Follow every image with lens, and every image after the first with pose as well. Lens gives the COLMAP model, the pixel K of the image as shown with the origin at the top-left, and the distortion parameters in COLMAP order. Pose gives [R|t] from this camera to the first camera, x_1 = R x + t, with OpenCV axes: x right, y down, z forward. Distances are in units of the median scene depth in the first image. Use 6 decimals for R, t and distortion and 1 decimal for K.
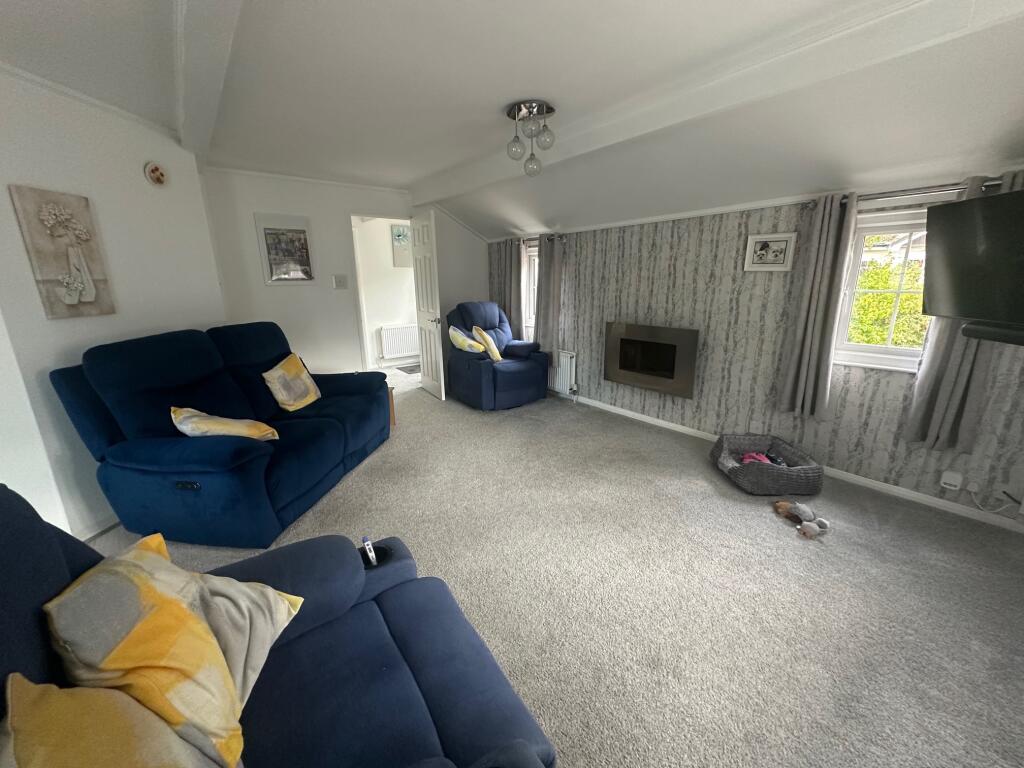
lens RADIAL K [[409.6, 0, 510.1], [0, 409.6, 384.1], [0, 0, 1]] dist [-0.000197, -0.000098]
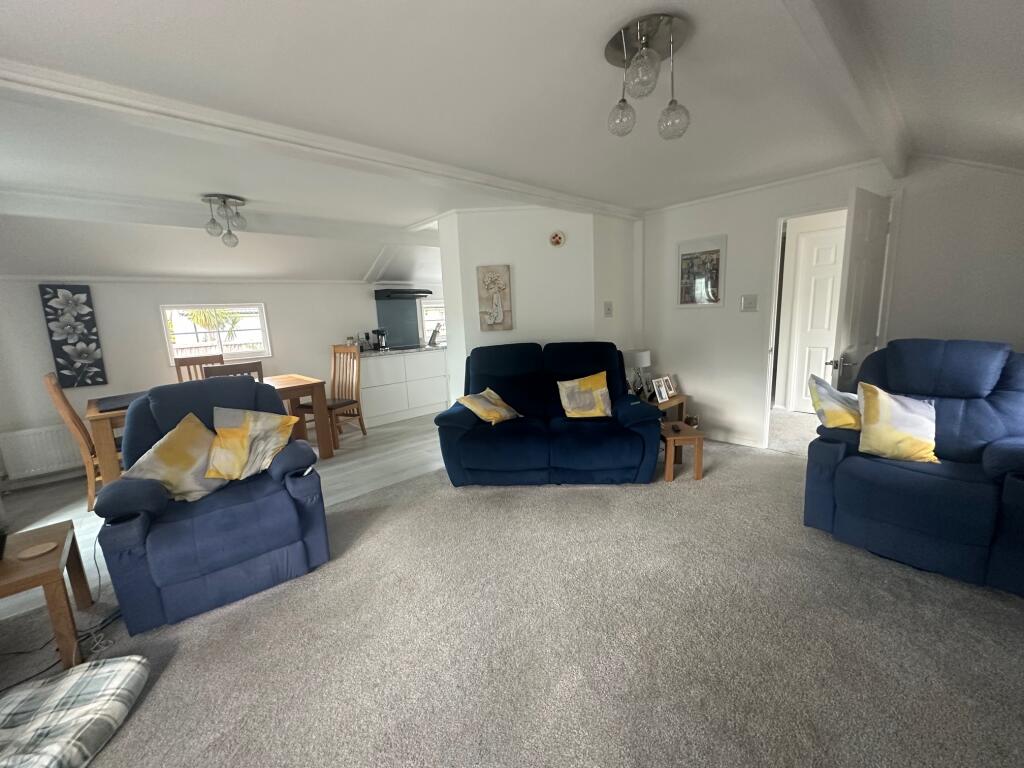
lens RADIAL K [[409.6, 0, 512.1], [0, 409.6, 385.4], [0, 0, 1]] dist [-0.000197, -0.000098]
pose [[0.064412, 0.185983, -0.980439, 0.659506], [-0.206802, 0.963639, 0.169210, -0.207045], [0.976260, 0.191858, 0.100532, 0.759426]]
